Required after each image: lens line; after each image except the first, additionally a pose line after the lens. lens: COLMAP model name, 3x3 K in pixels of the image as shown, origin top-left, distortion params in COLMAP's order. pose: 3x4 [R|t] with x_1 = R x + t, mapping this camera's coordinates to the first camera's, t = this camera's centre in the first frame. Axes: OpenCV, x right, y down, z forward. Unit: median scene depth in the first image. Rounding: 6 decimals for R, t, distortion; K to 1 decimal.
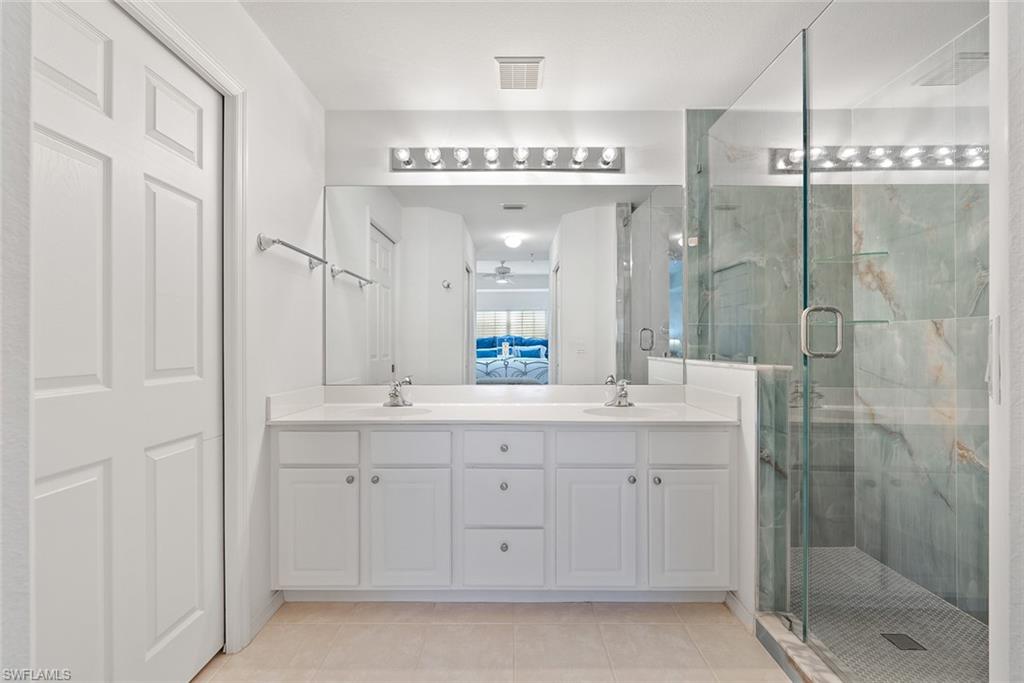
lens RADIAL K [[453.2, 0, 512.0], [0, 453.2, 341.9], [0, 0, 1]] dist [0.000727, -0.000039]
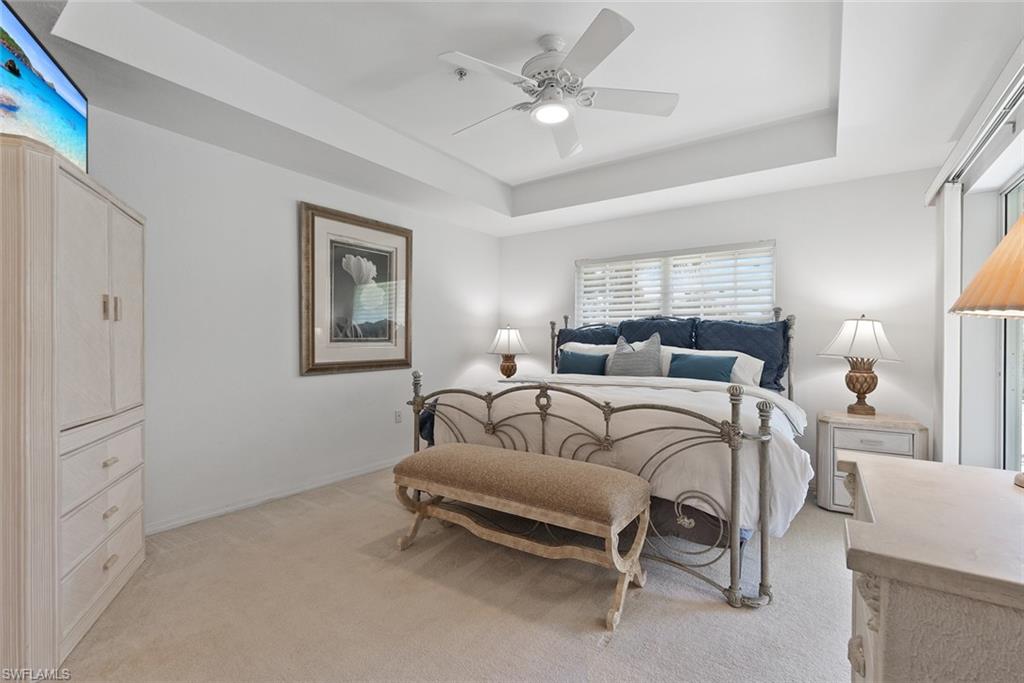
lens RADIAL K [[453.2, 0, 510.8], [0, 453.2, 342.2], [0, 0, 1]] dist [0.000727, -0.000039]
pose [[0.815290, 0.008815, -0.578985, 0.140817], [-0.006993, 0.999961, 0.005378, 0.006854], [0.579010, -0.000335, 0.815320, 0.741159]]
